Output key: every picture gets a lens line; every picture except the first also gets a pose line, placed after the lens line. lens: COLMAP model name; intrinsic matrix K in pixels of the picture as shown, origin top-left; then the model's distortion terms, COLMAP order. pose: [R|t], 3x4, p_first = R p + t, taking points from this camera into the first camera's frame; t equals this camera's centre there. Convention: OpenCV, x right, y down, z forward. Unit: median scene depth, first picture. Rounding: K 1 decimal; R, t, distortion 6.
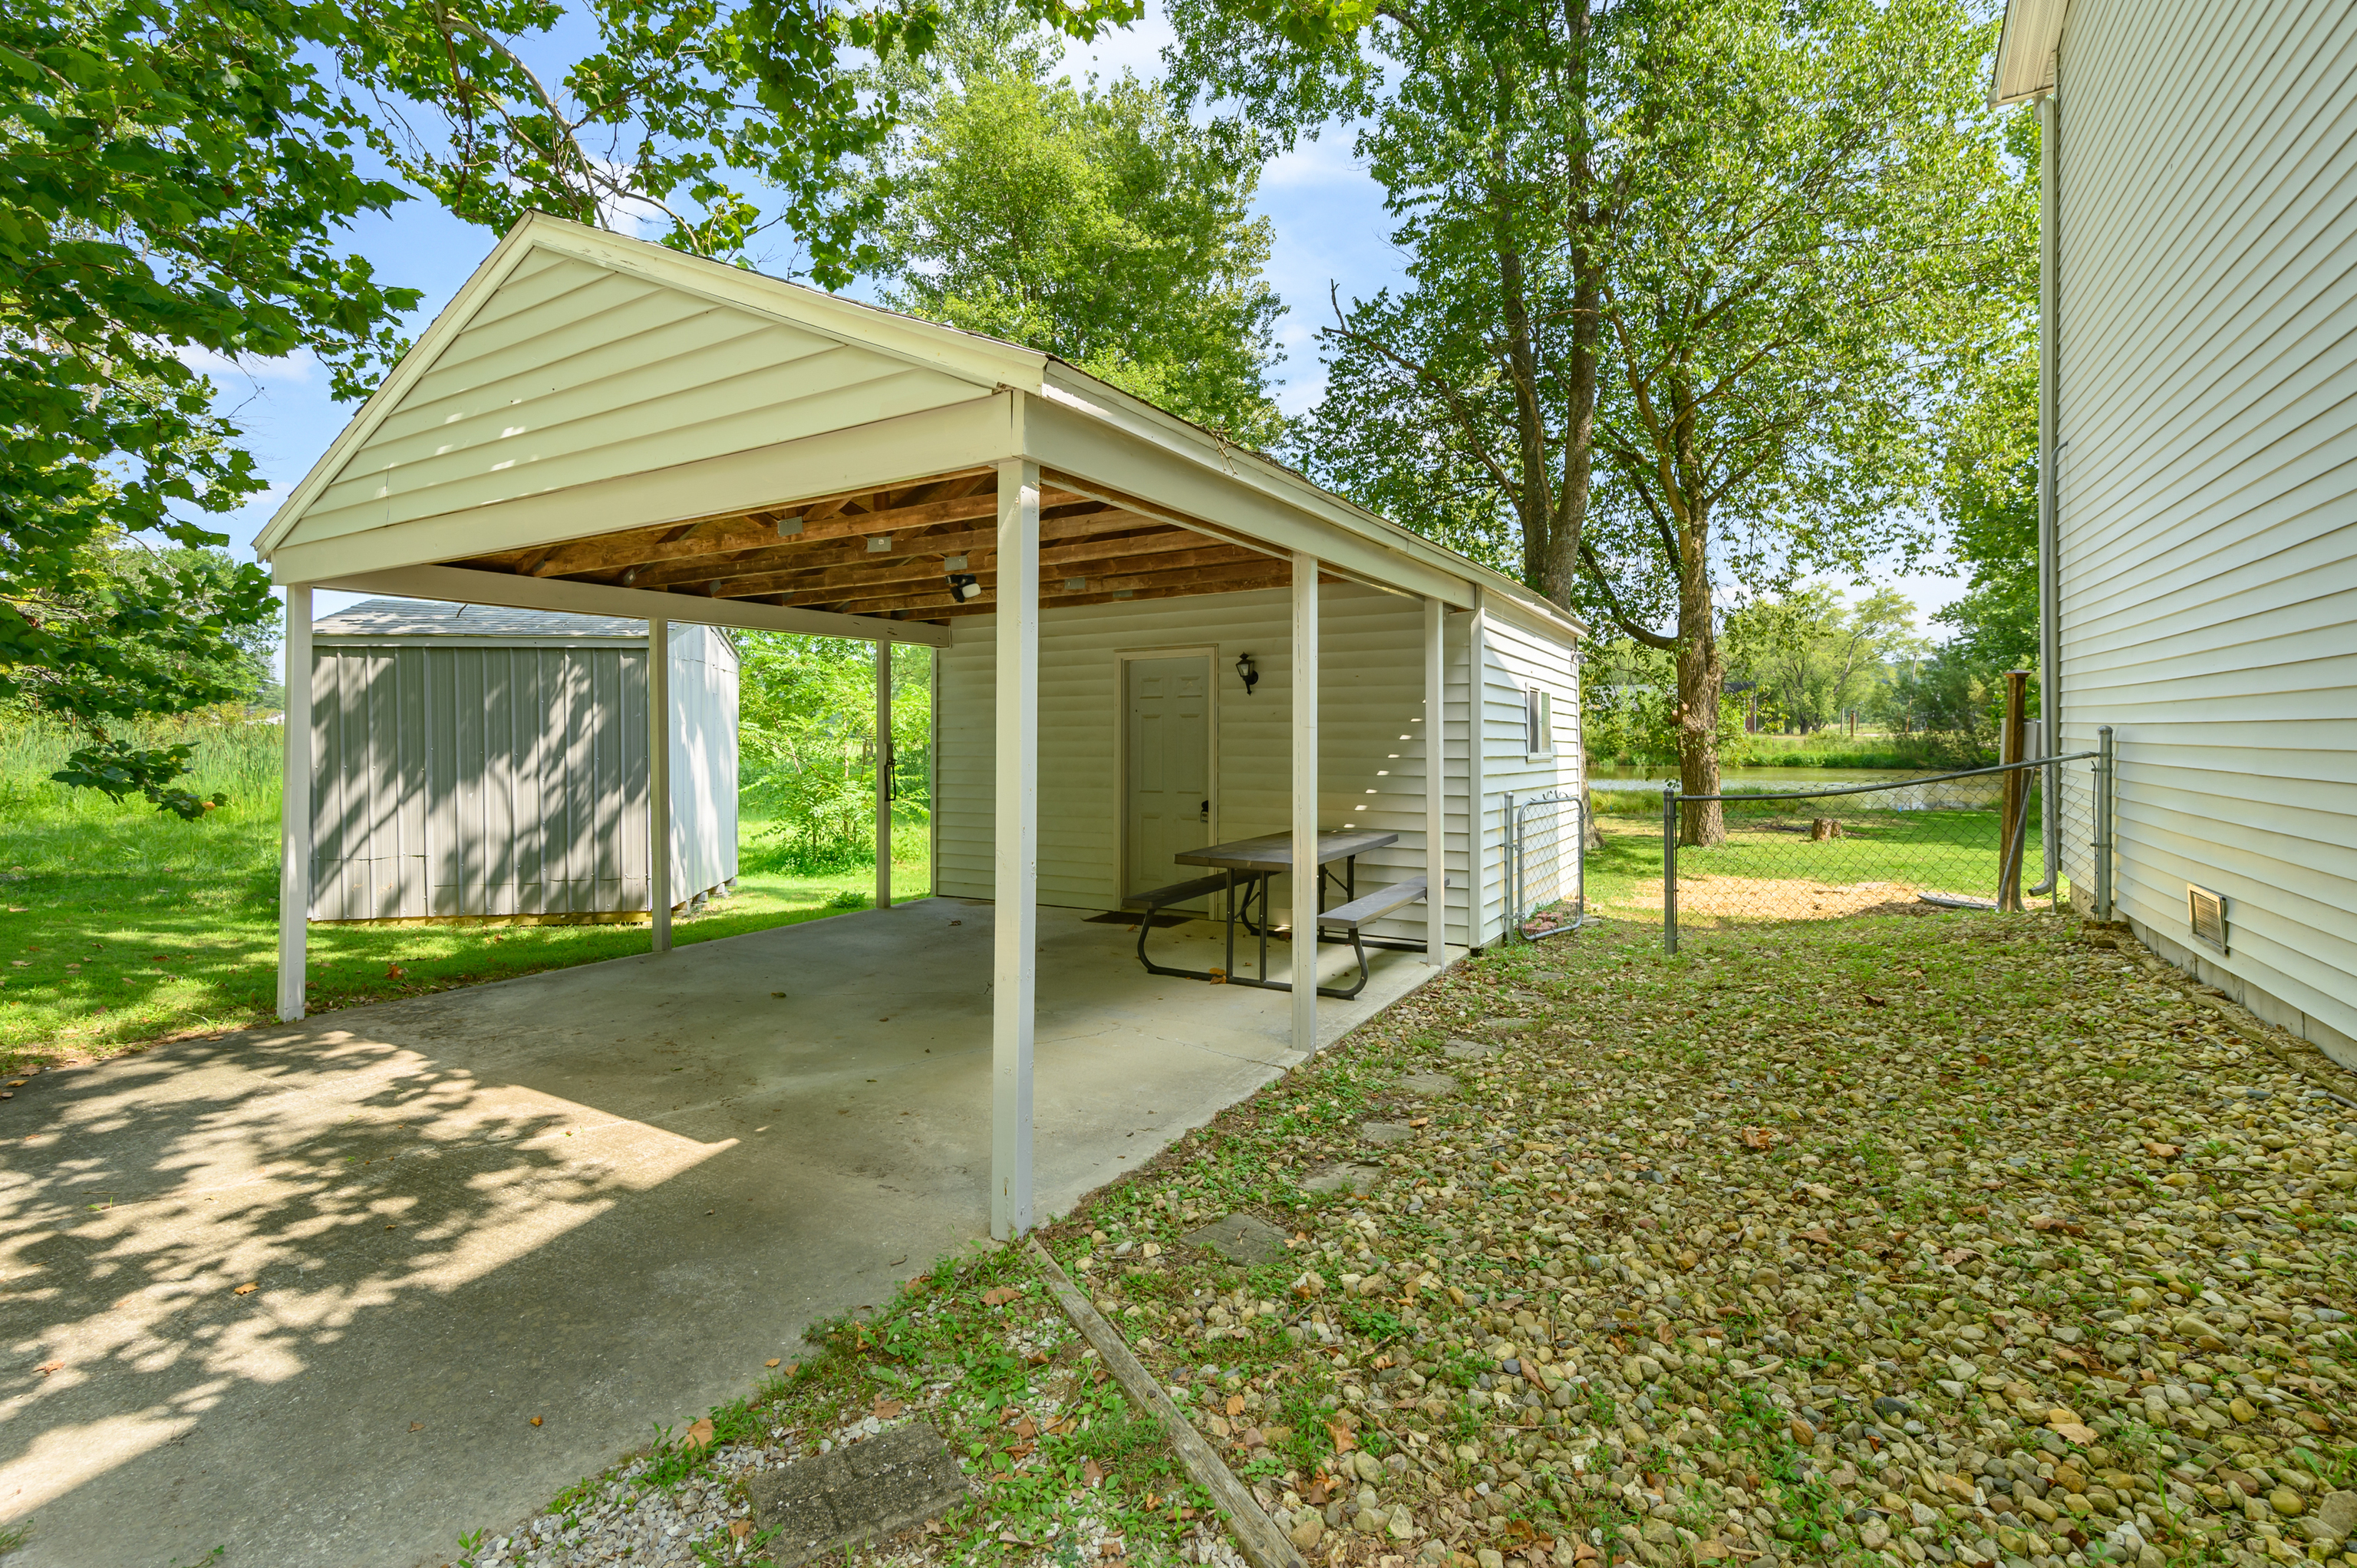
lens RADIAL K [[1057.2, 0, 1158.9], [0, 1057.2, 743.5], [0, 0, 1]] dist [0.000362, -0.001136]
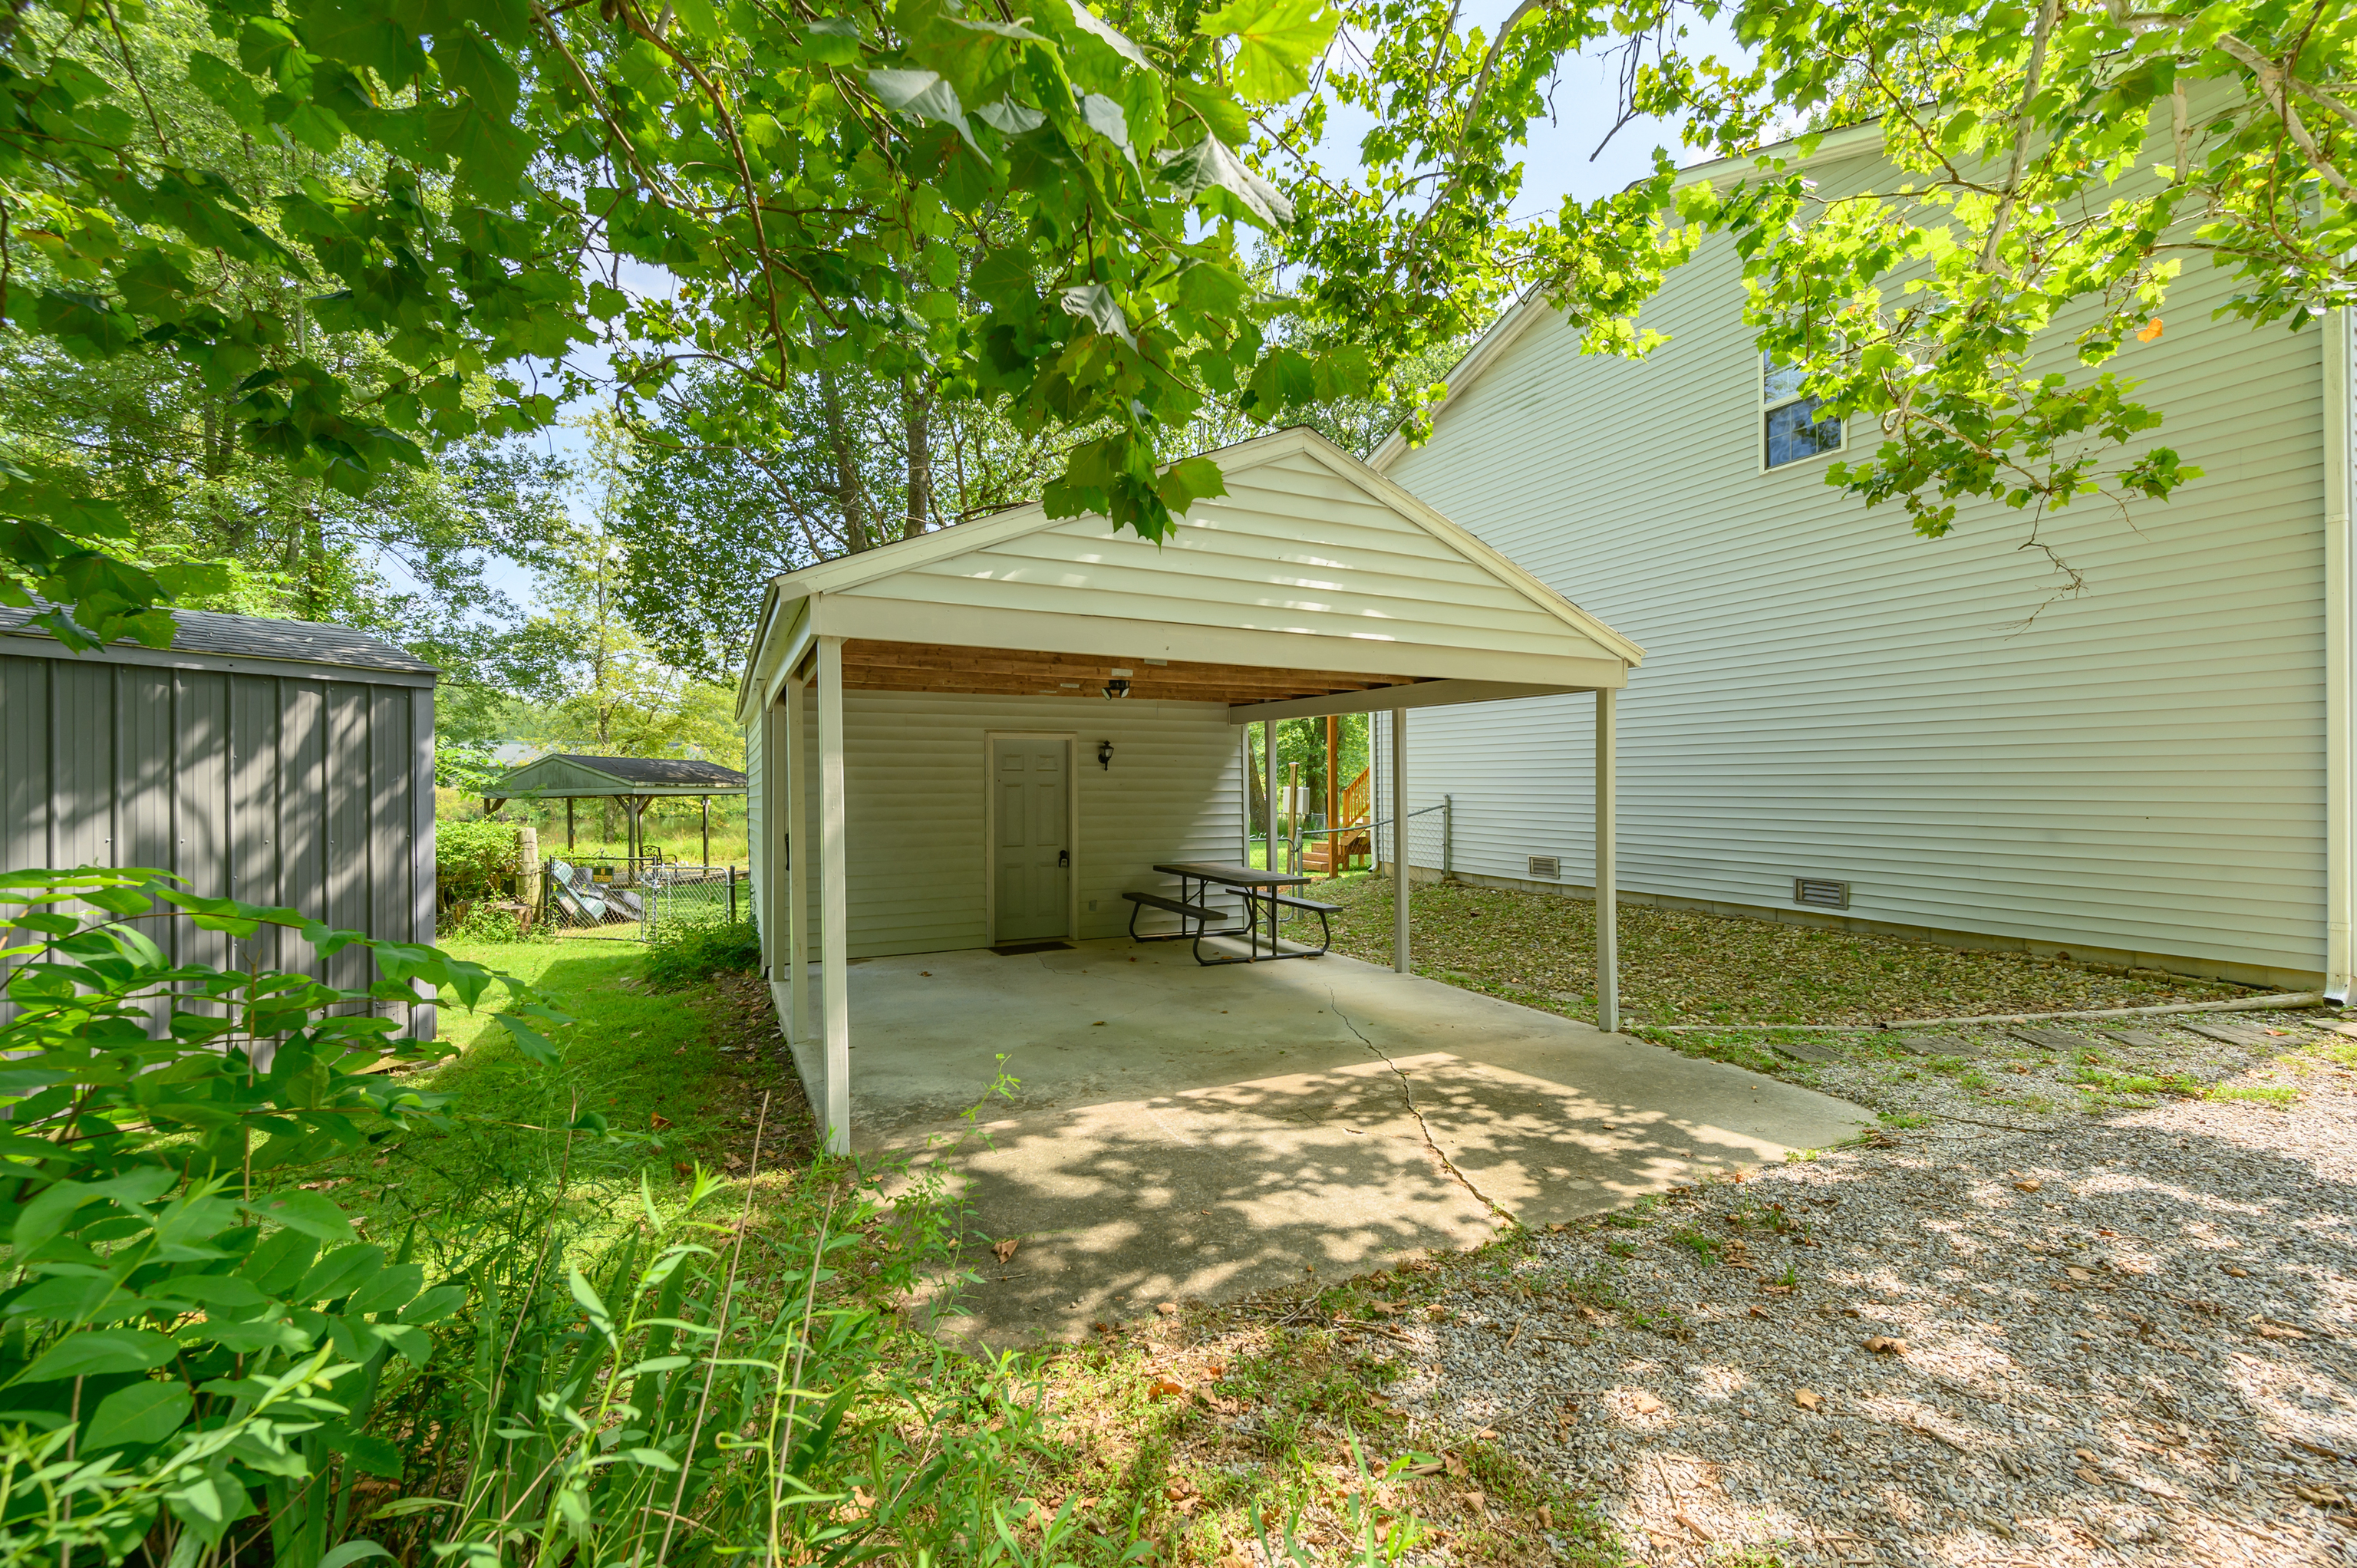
lens RADIAL K [[944.7, 0, 1179.3], [0, 944.7, 793.4], [0, 0, 1]] dist [-0.001156, 0.000292]
pose [[0.548187, -0.002616, 0.836352, -0.779065], [0.002432, 0.999996, 0.001533, -0.015960], [-0.836352, 0.001194, 0.548191, 0.198937]]
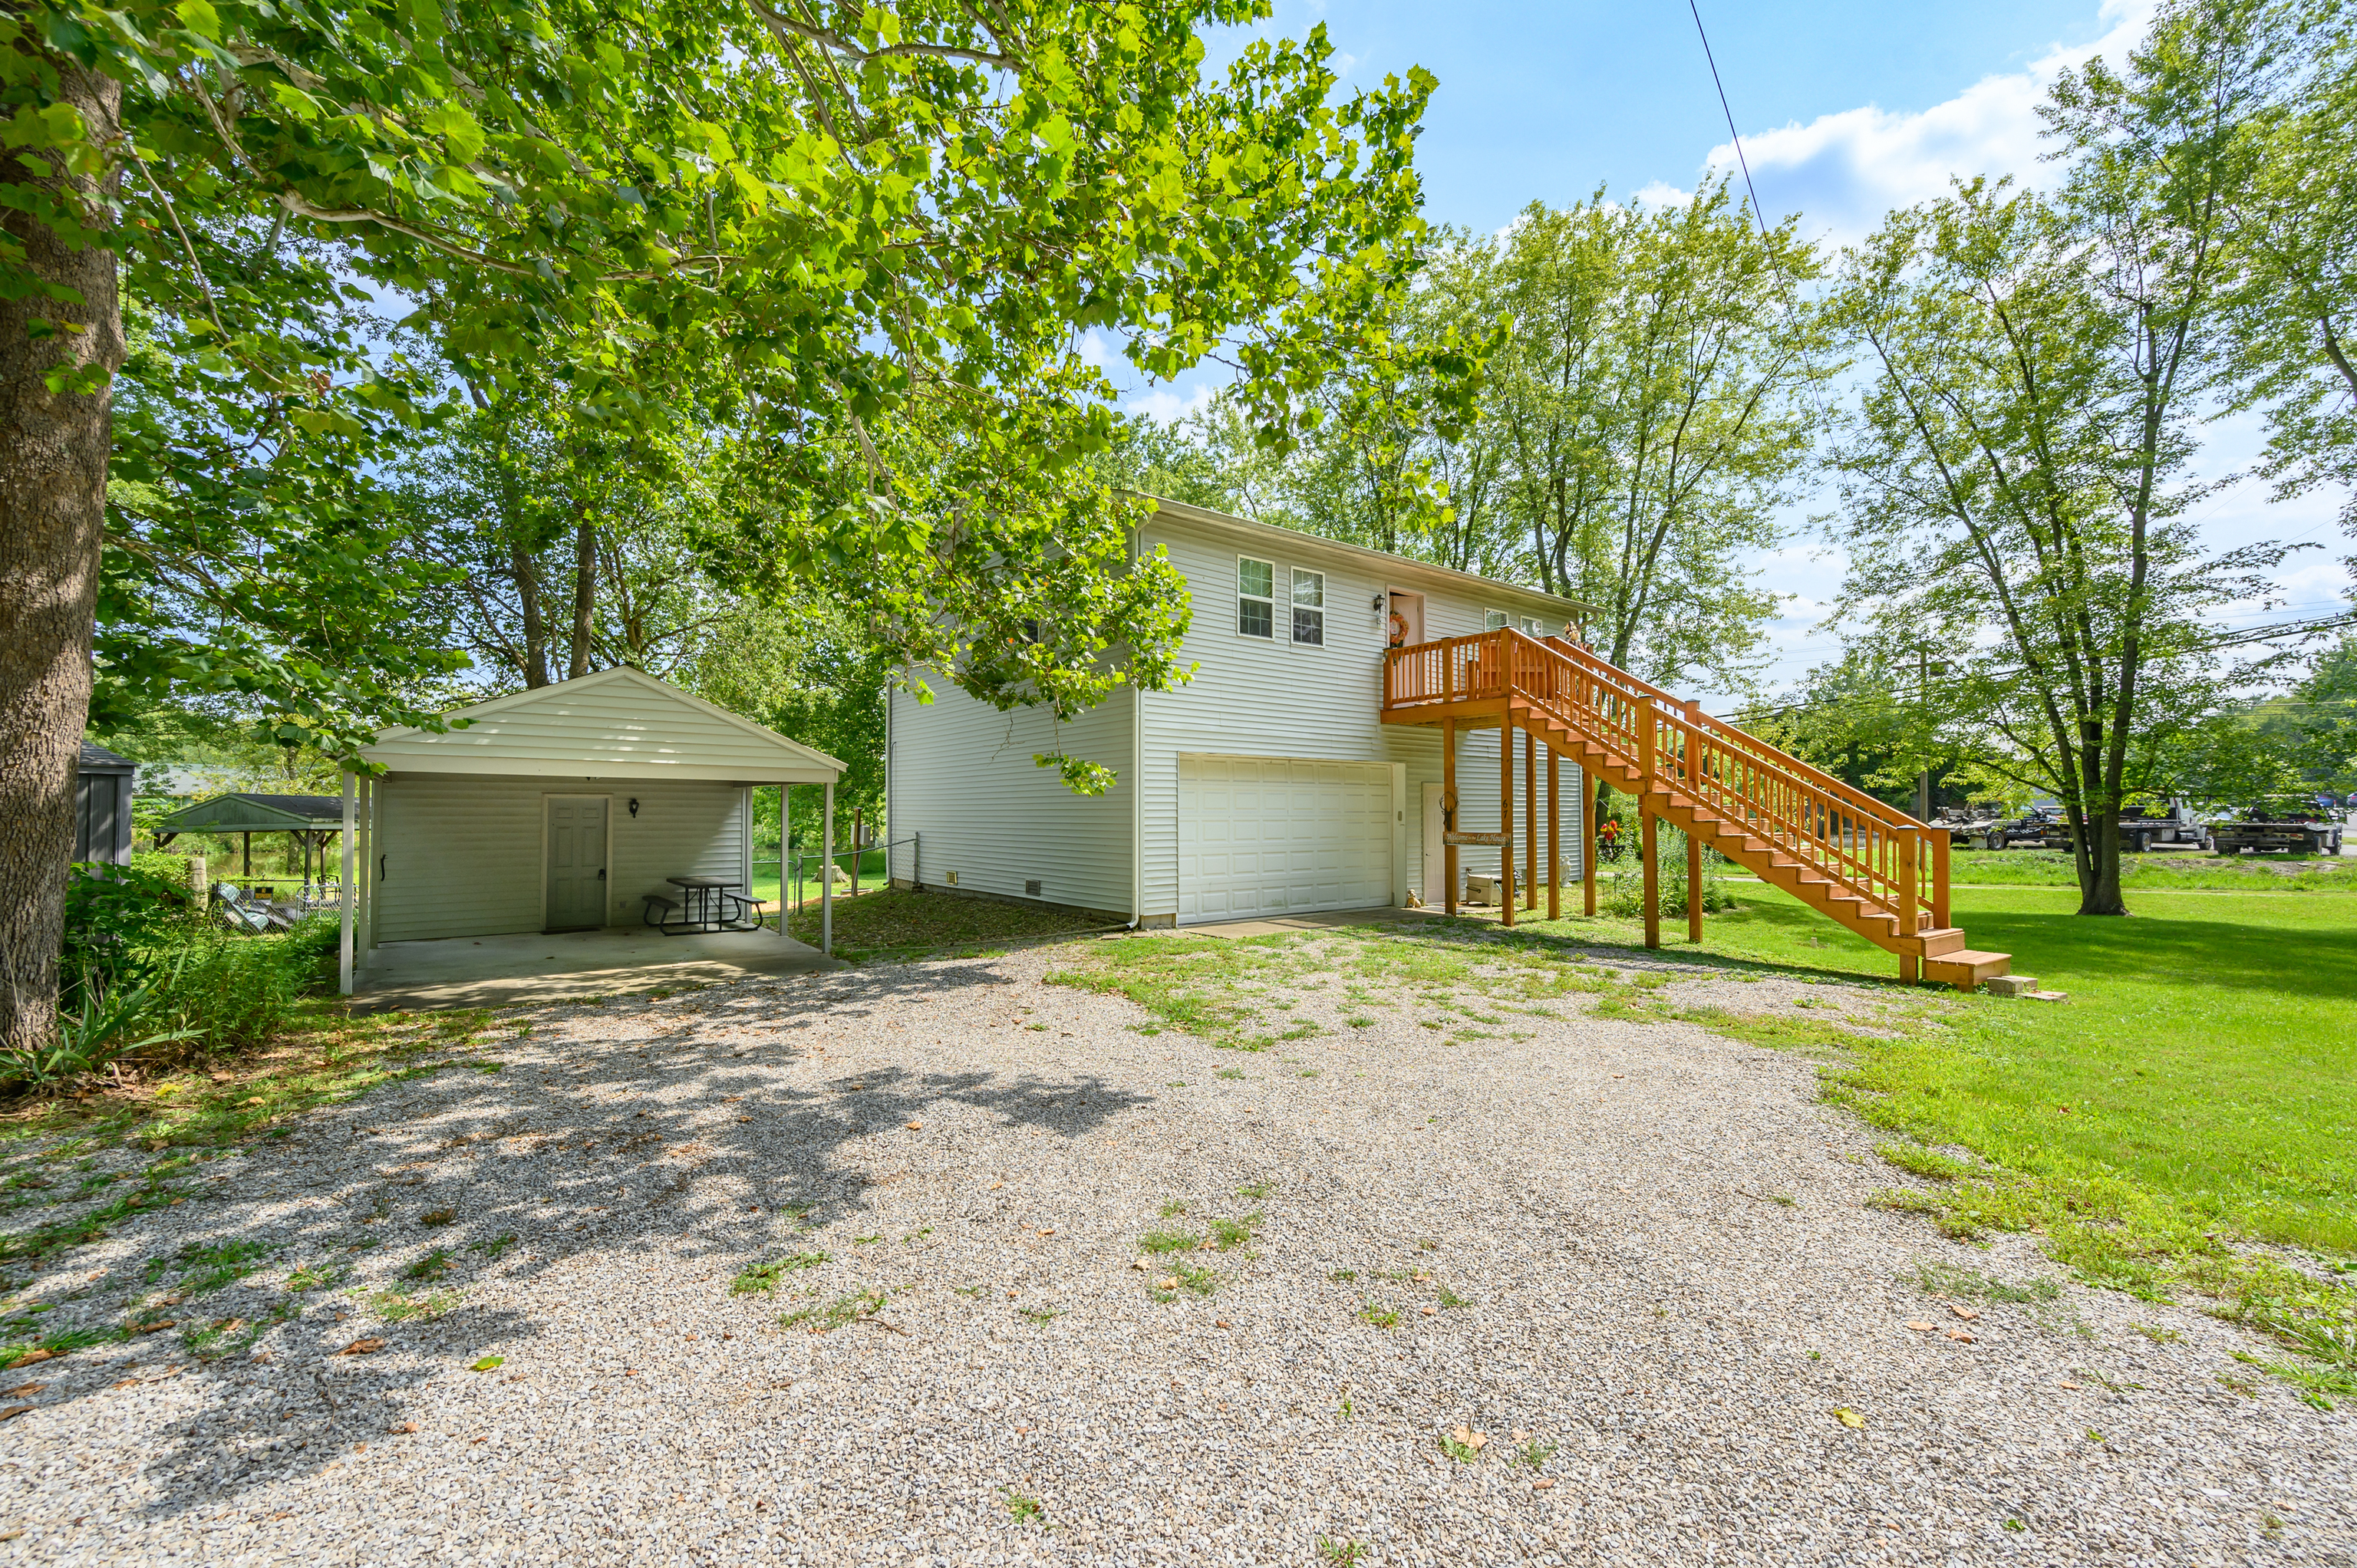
lens RADIAL K [[944.7, 0, 1168.0], [0, 944.7, 795.4], [0, 0, 1]] dist [-0.001156, 0.000292]
pose [[0.378709, 0.026735, 0.925130, -1.117759], [0.001025, 0.999570, -0.029306, -0.029896], [-0.925515, 0.012047, 0.378519, -0.649584]]
